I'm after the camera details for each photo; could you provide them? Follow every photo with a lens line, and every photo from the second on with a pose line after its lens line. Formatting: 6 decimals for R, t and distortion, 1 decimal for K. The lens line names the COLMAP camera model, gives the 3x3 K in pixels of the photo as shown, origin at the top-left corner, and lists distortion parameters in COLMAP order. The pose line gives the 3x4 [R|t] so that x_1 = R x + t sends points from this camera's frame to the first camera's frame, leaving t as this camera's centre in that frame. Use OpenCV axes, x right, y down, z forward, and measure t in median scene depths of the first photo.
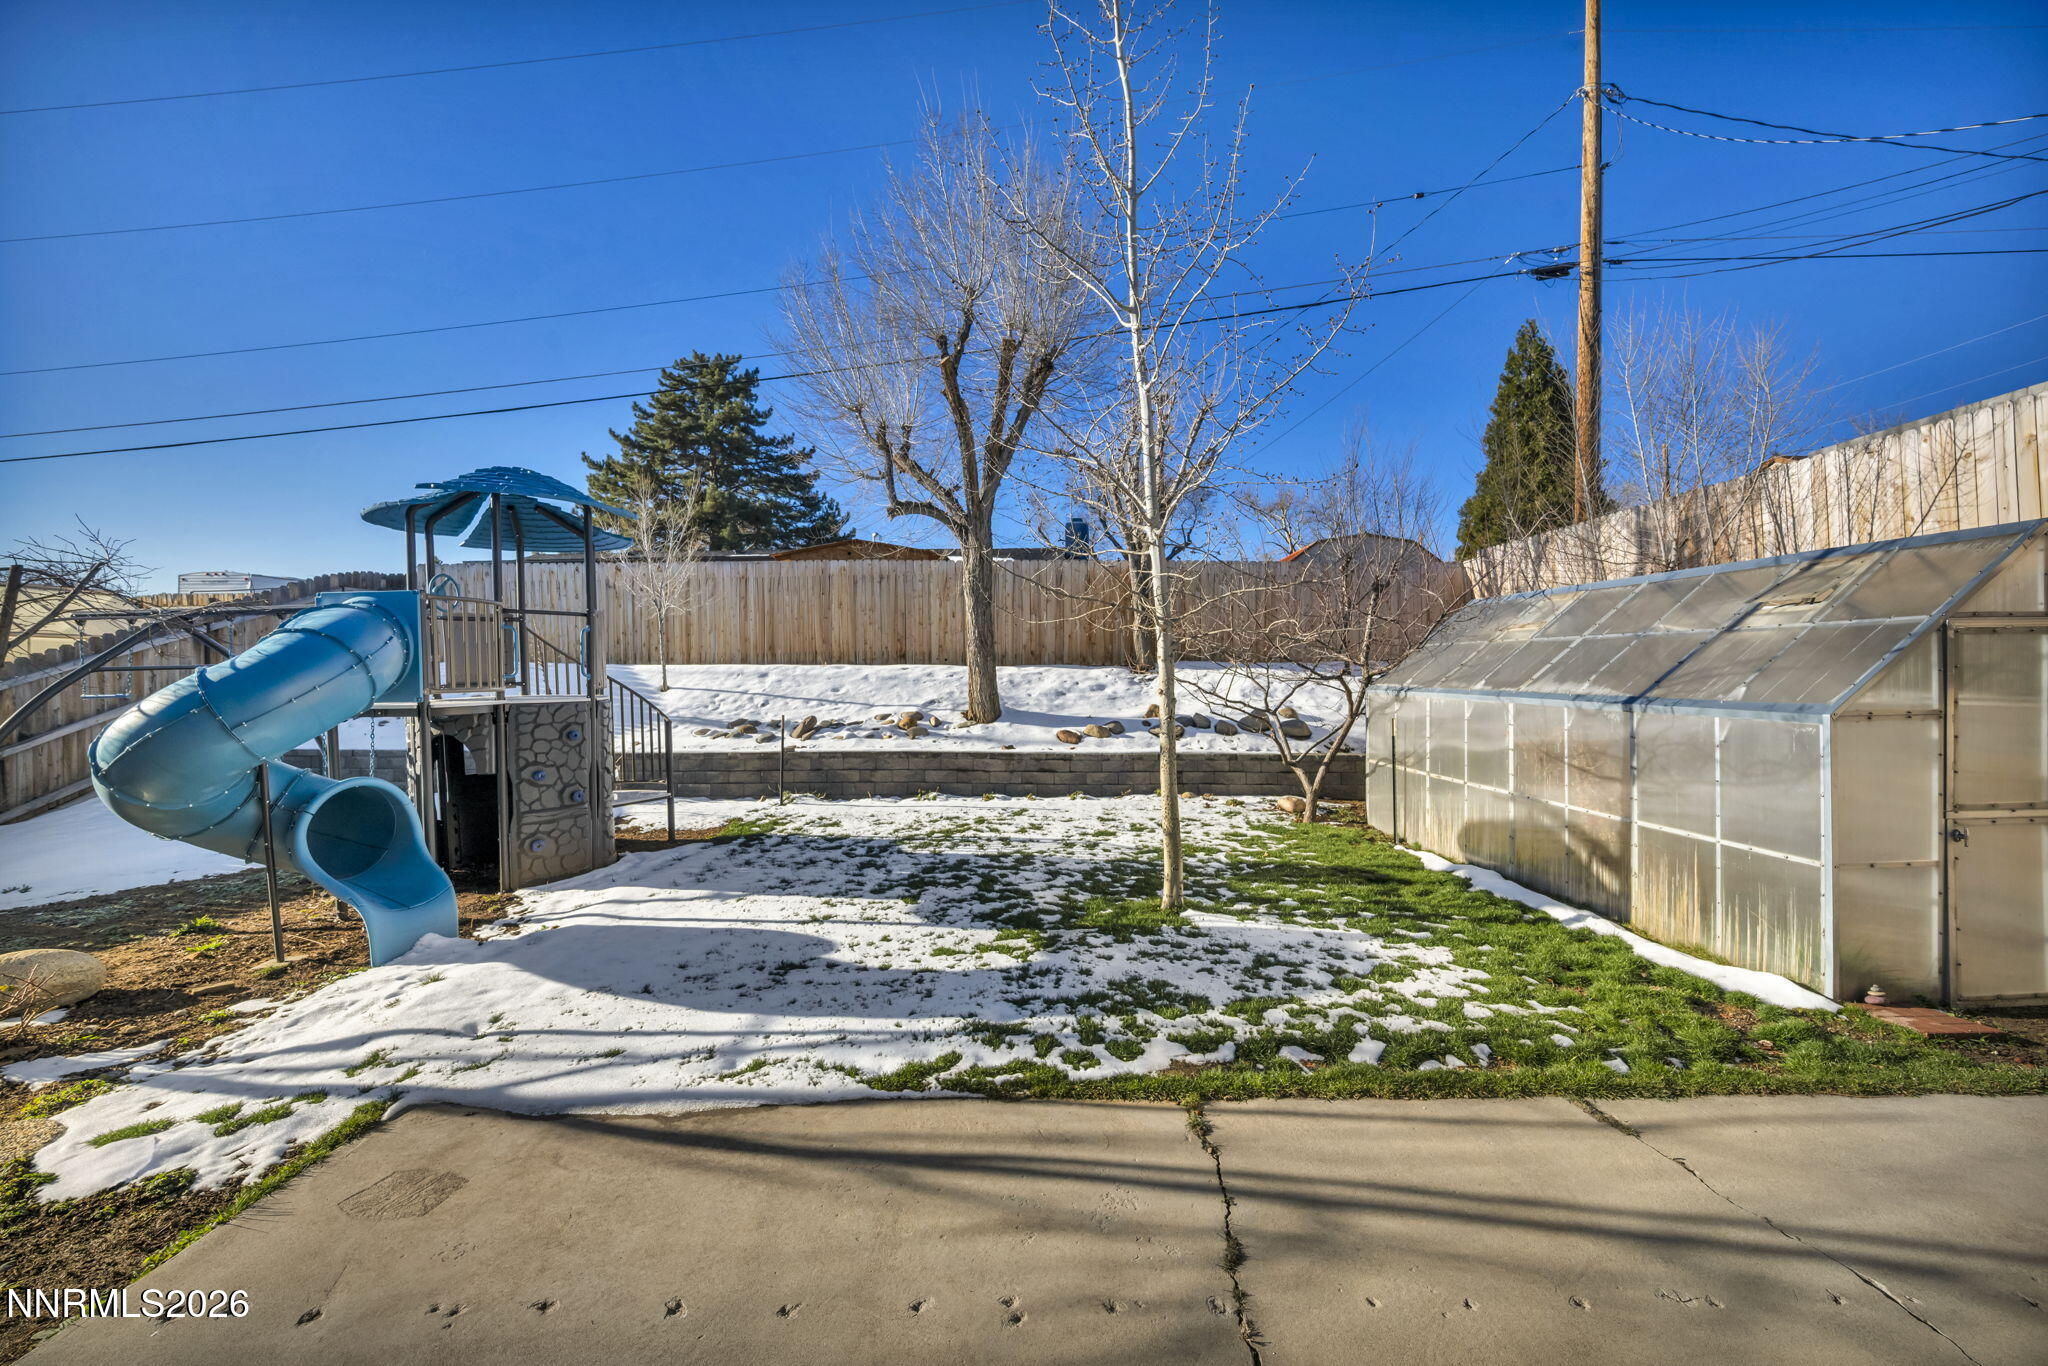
lens RADIAL K [[820.9, 0, 1037.0], [0, 820.9, 674.7], [0, 0, 1]] dist [-0.001745, -0.000346]
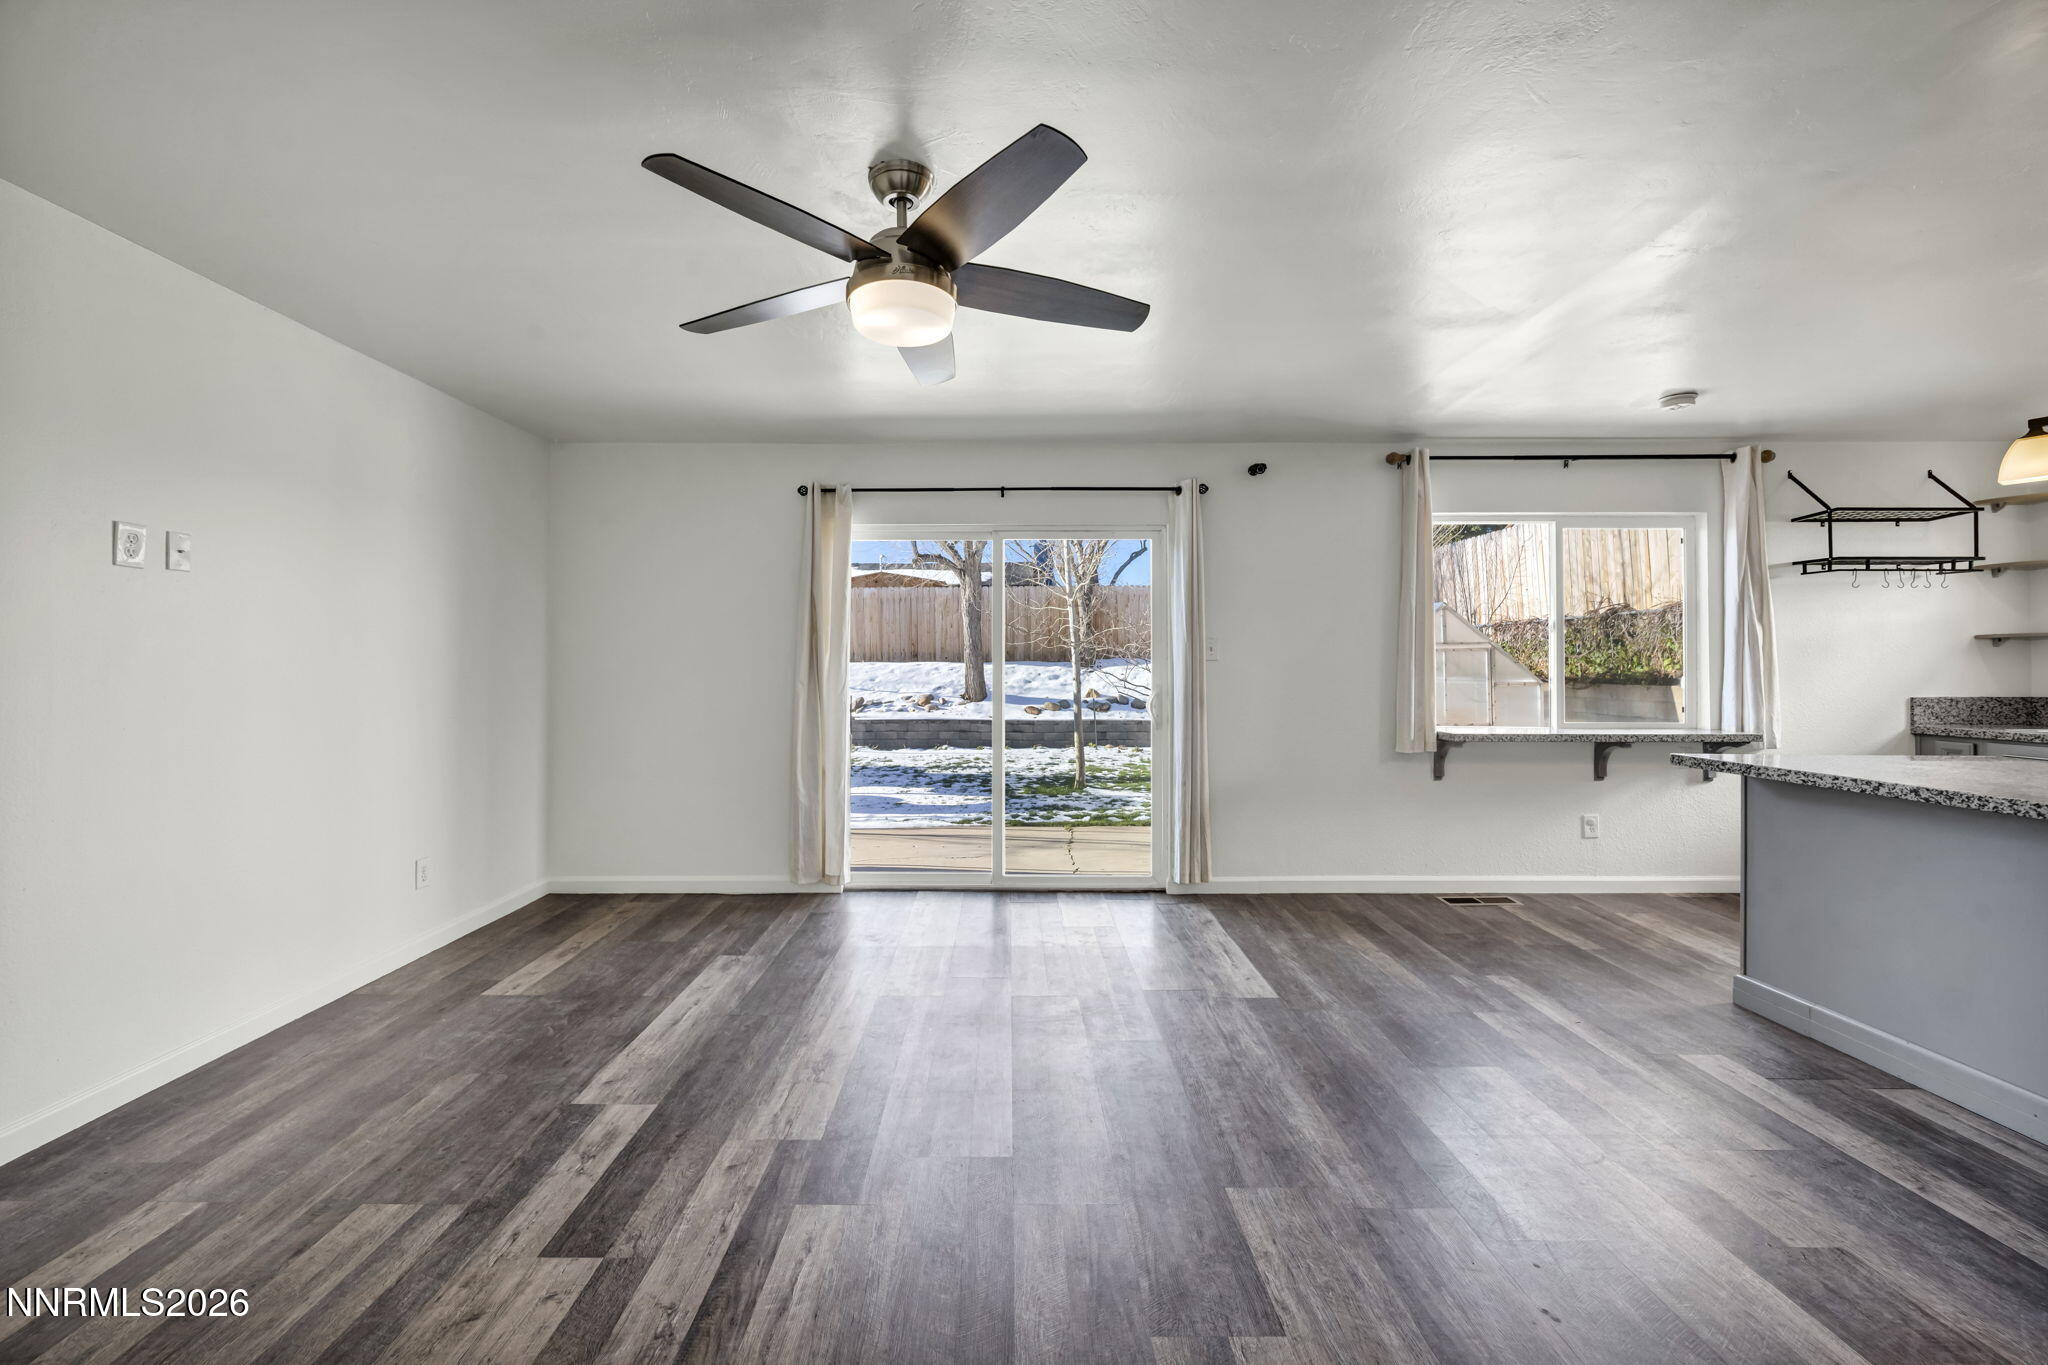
lens RADIAL K [[830.0, 0, 1003.5], [0, 830.0, 656.9], [0, 0, 1]] dist [-0.000323, 0.000271]
pose [[0.999941, -0.004783, -0.009746, 0.000166], [0.004680, 0.999934, -0.010490, -0.008311], [0.009796, 0.010444, 0.999897, -0.705857]]
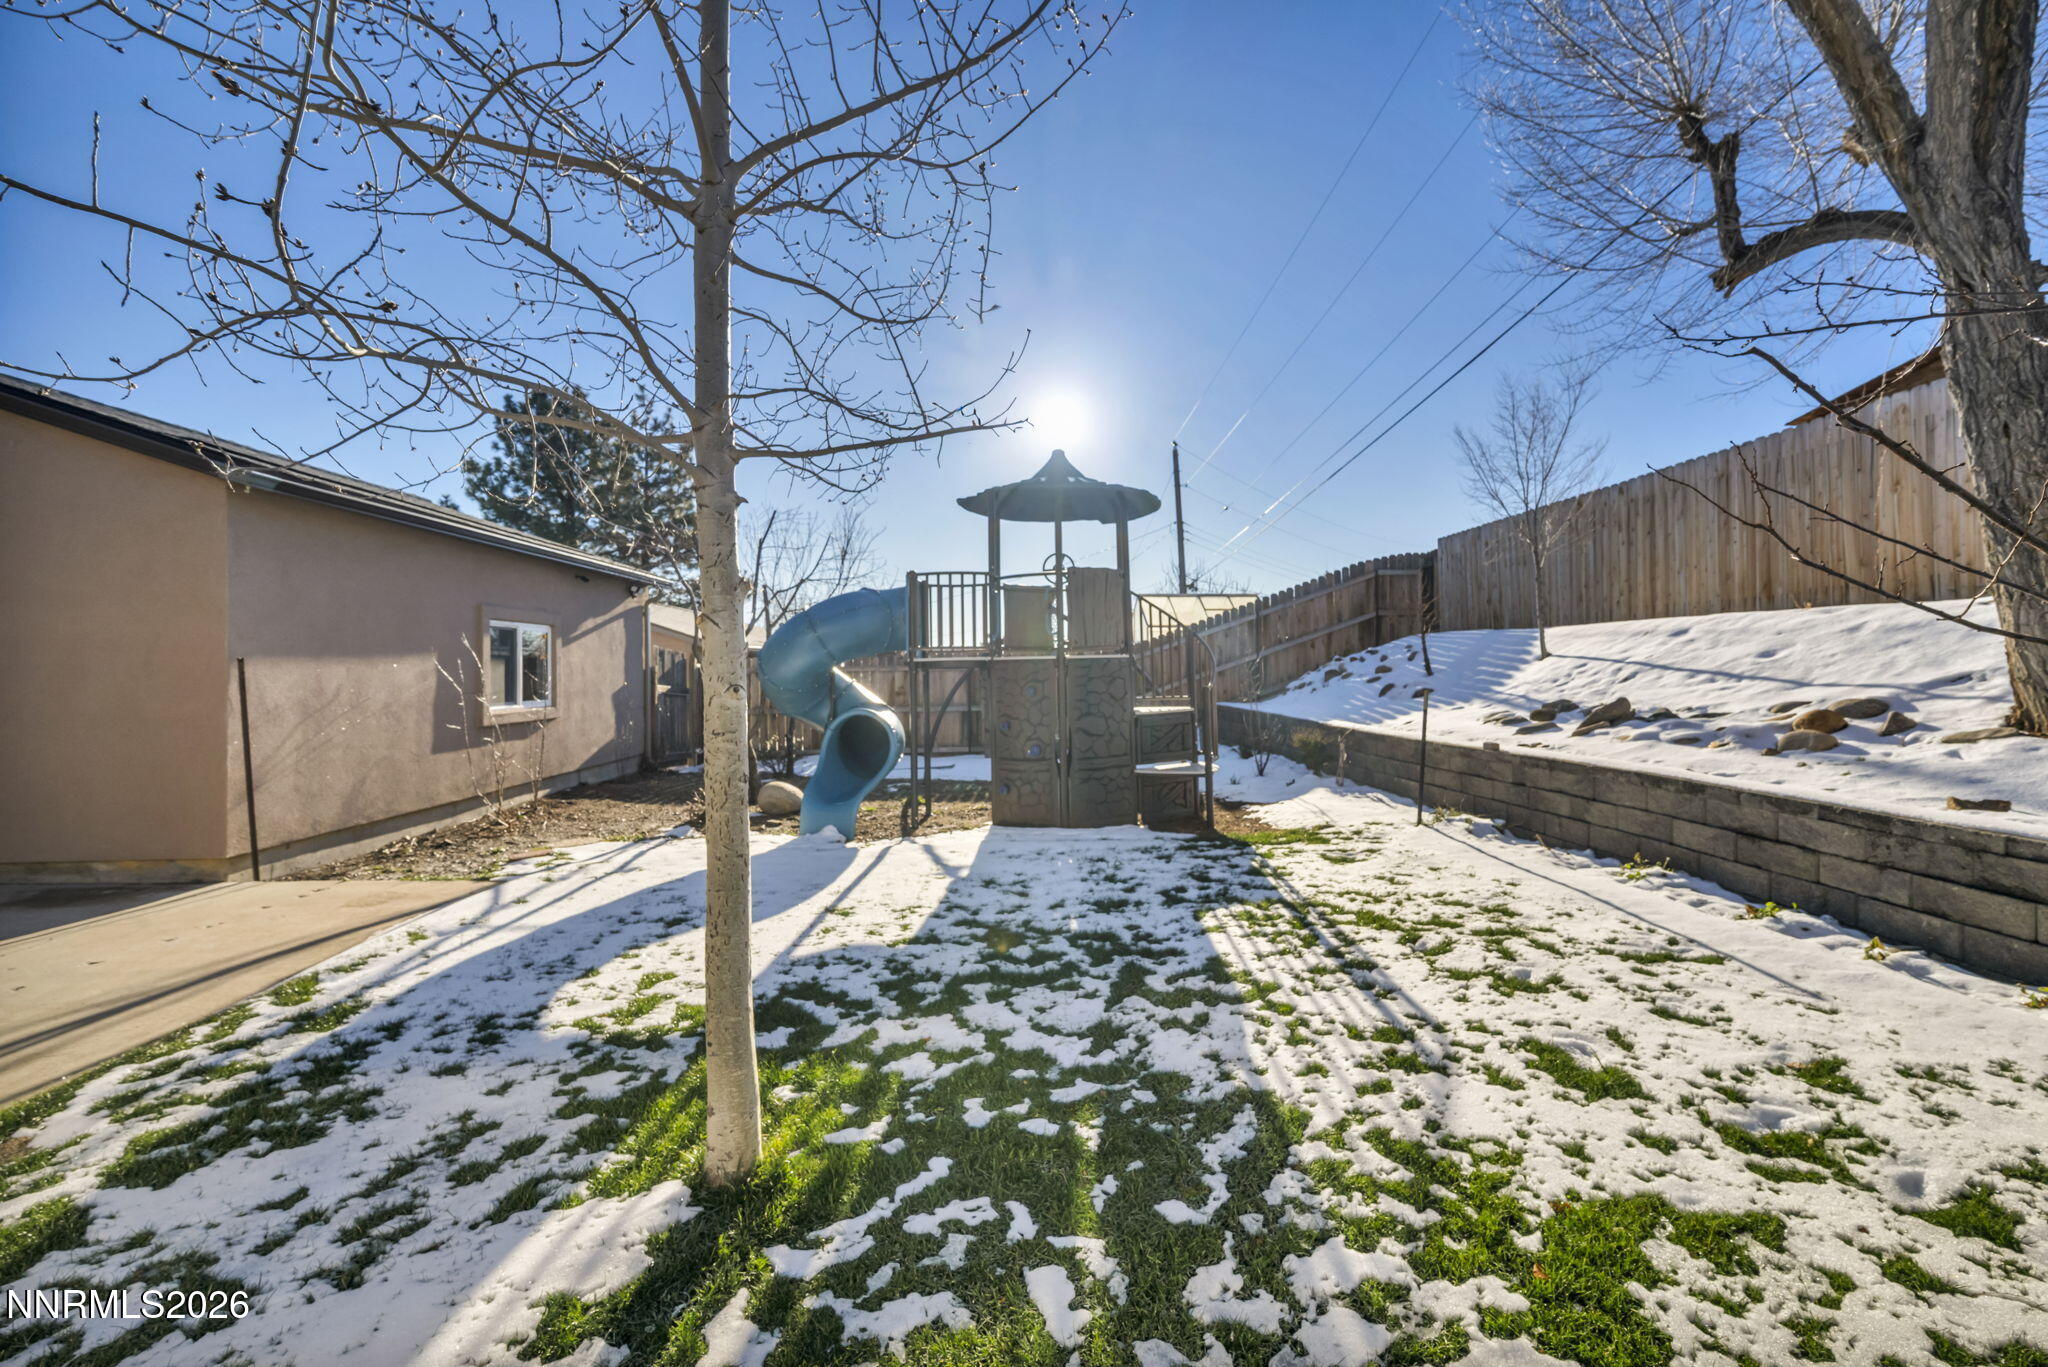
lens RADIAL K [[817.5, 0, 1028.7], [0, 817.5, 676.5], [0, 0, 1]] dist [-0.001371, -0.000250]
pose [[0.054859, 0.009808, -0.998446, 0.380507], [0.006908, 0.999924, 0.010202, 0.037284], [0.998470, -0.007457, 0.054787, 0.777225]]
